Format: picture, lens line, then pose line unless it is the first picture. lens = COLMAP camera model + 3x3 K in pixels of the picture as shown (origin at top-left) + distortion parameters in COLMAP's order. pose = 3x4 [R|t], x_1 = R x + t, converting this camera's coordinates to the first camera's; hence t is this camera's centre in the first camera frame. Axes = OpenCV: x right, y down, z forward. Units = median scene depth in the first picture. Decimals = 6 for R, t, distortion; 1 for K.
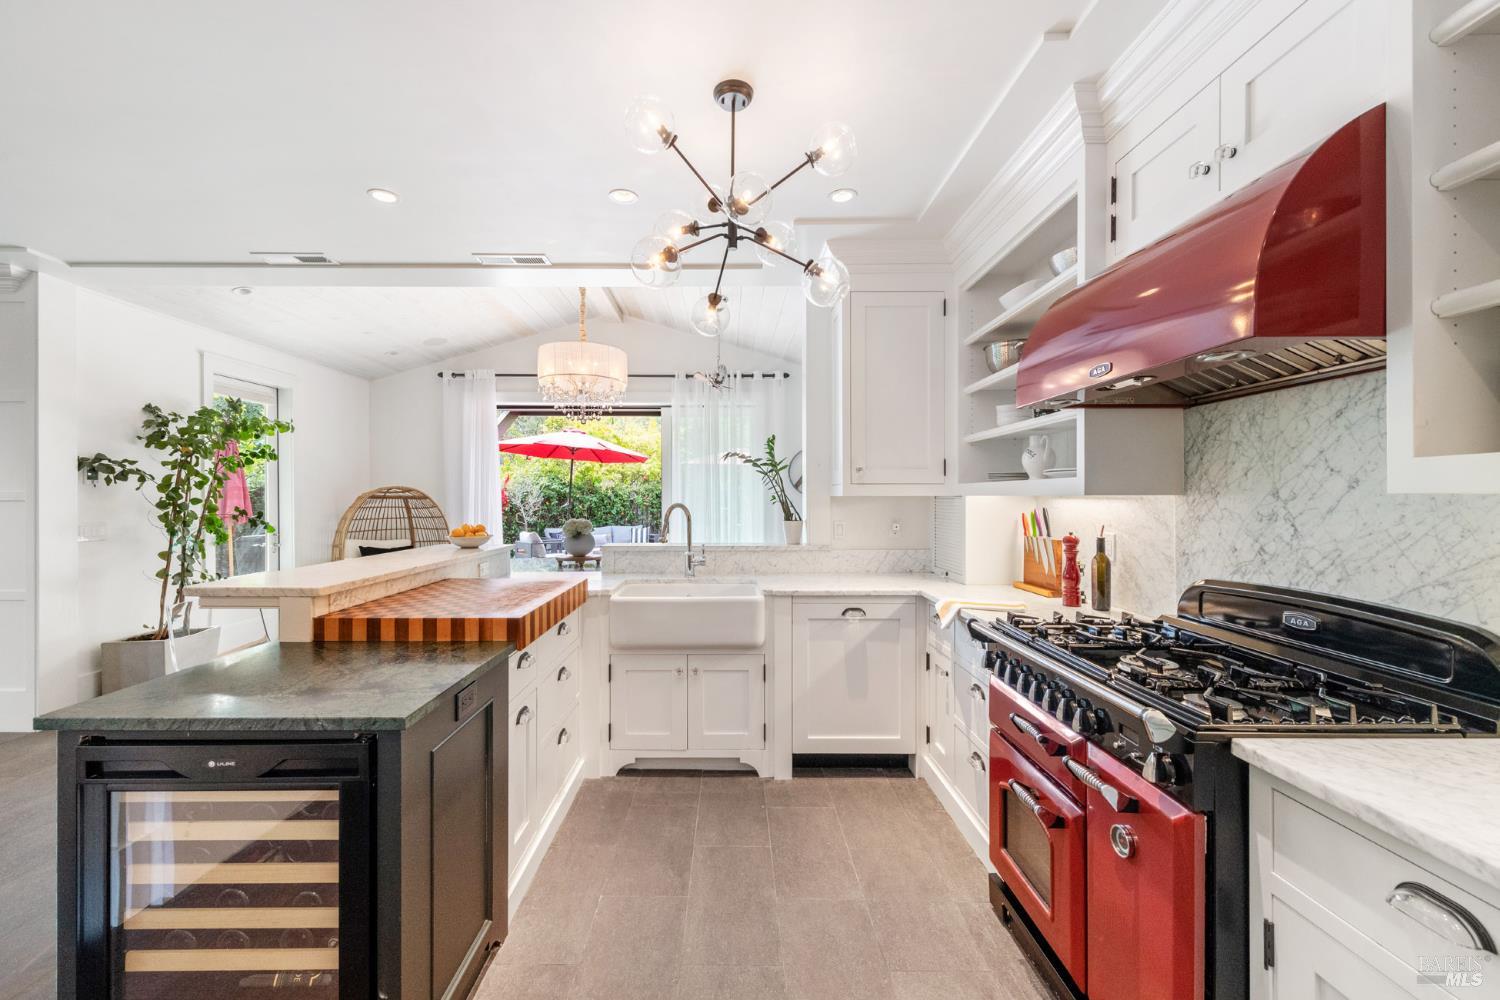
lens RADIAL K [[614.0, 0, 750.0], [0, 614.0, 500.0], [0, 0, 1]] dist [0.035118, -0.000009]
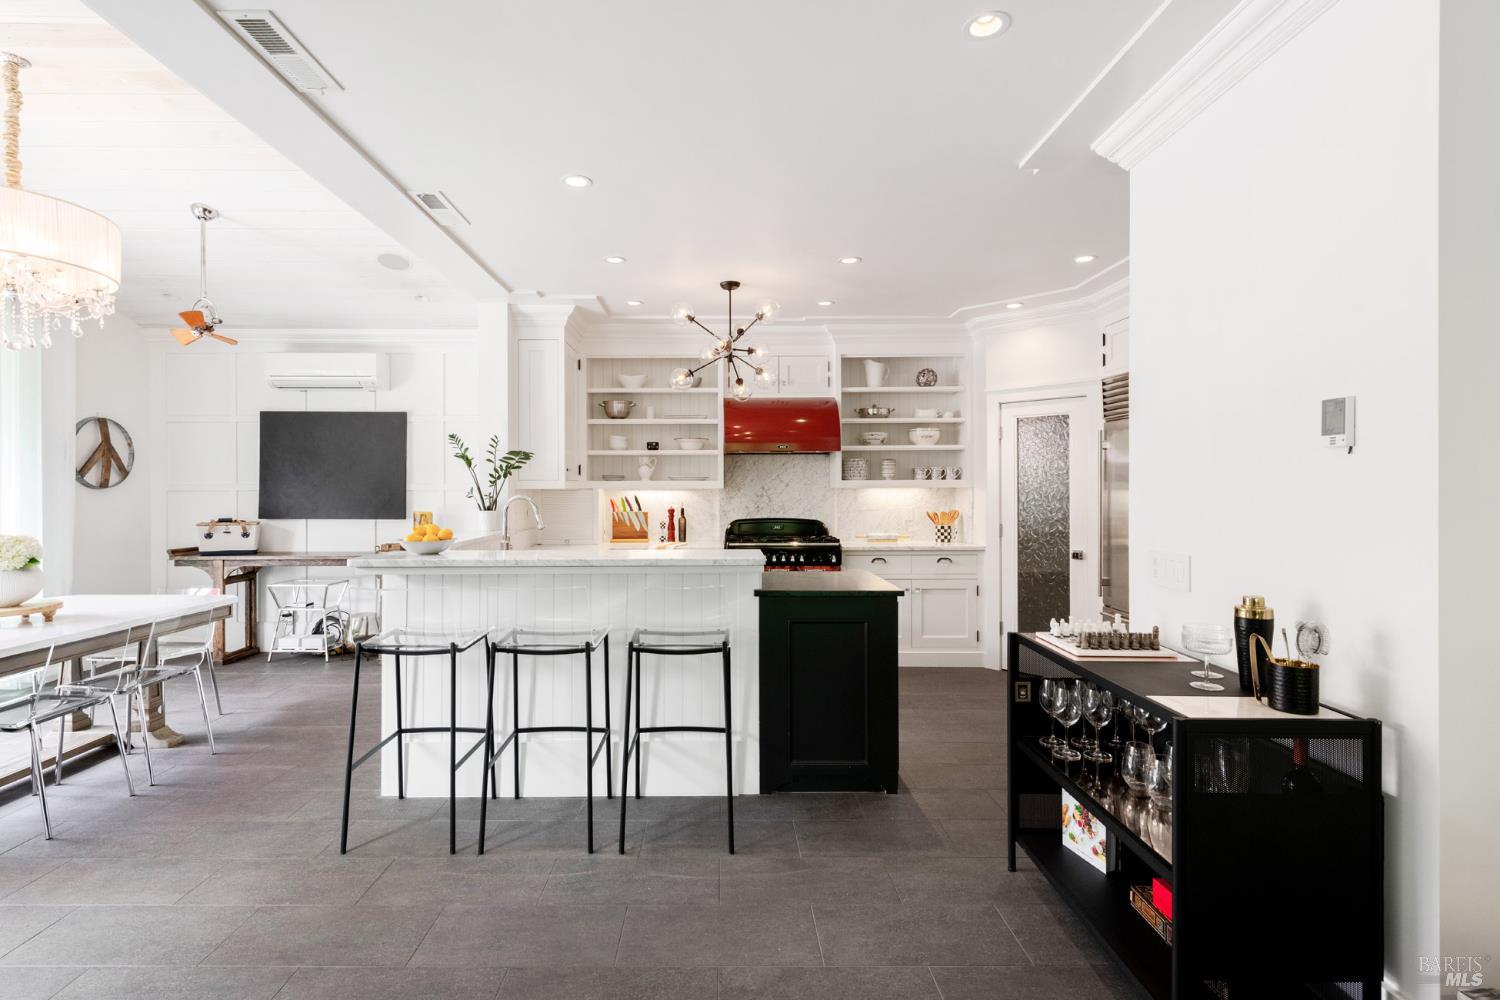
lens RADIAL K [[734.1, 0, 707.7], [0, 734.1, 493.2], [0, 0, 1]] dist [-0.001633, -0.000133]
pose [[0.031790, -0.006910, 0.999471, -2.410629], [0.007201, 0.999952, 0.006684, -0.009380], [-0.999469, 0.006984, 0.031838, 1.012127]]
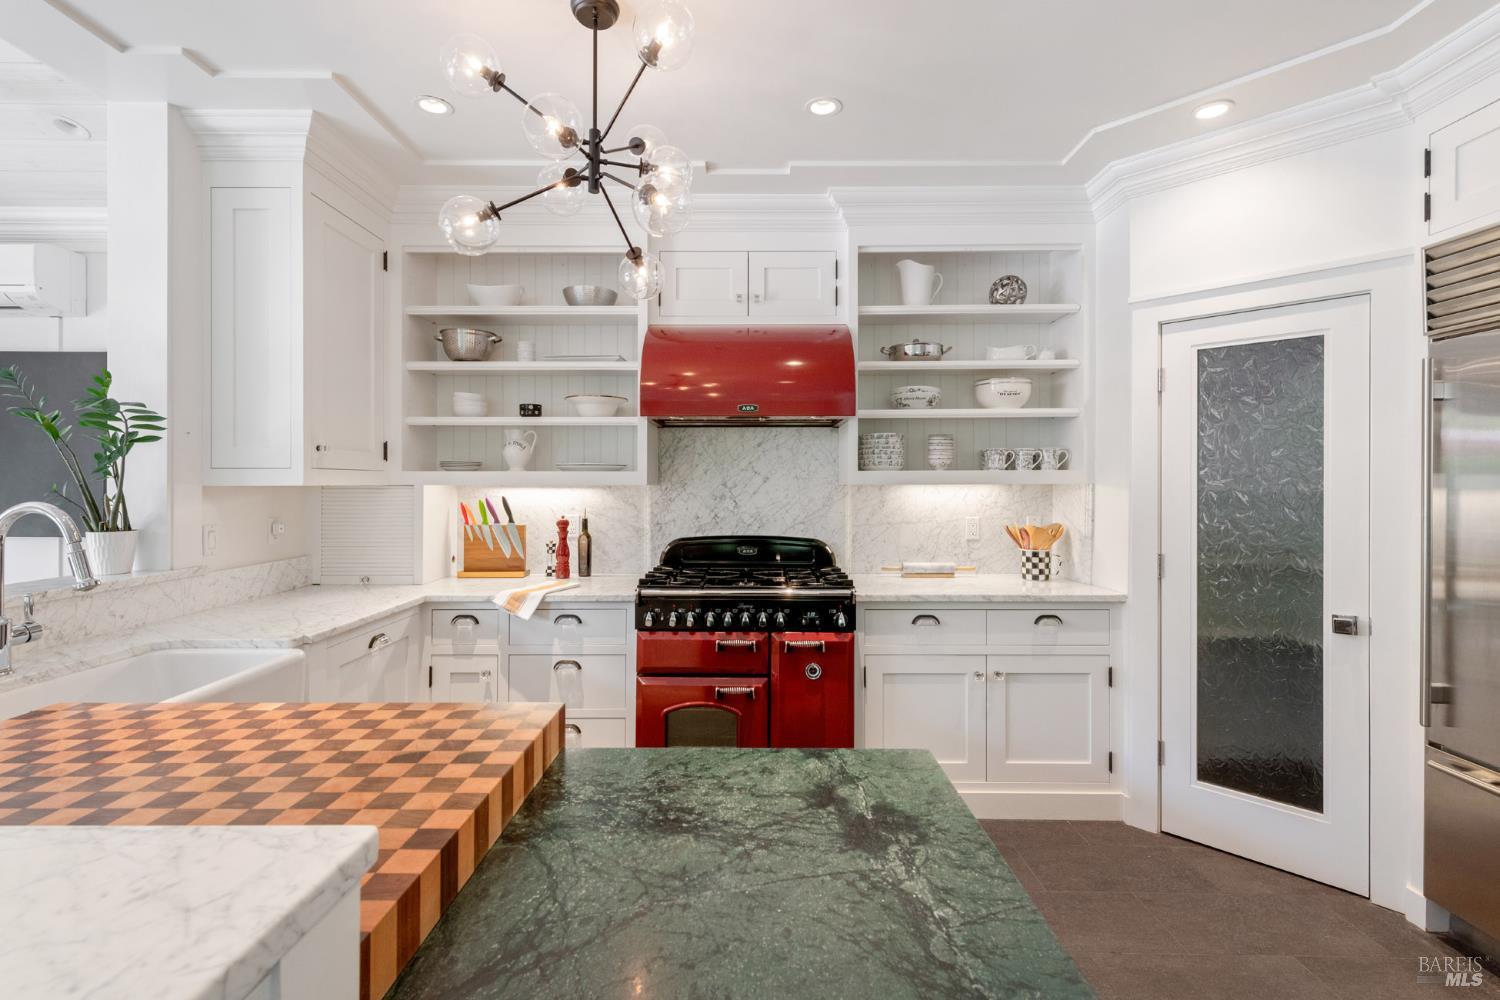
lens RADIAL K [[657.2, 0, 750.0], [0, 657.2, 500.0], [0, 0, 1]] dist [0.001234, 0.000116]
pose [[0.023743, -0.026240, 0.999374, -0.916566], [0.005502, 0.999644, 0.026116, -0.011971], [-0.999703, 0.004878, 0.023879, 0.772856]]
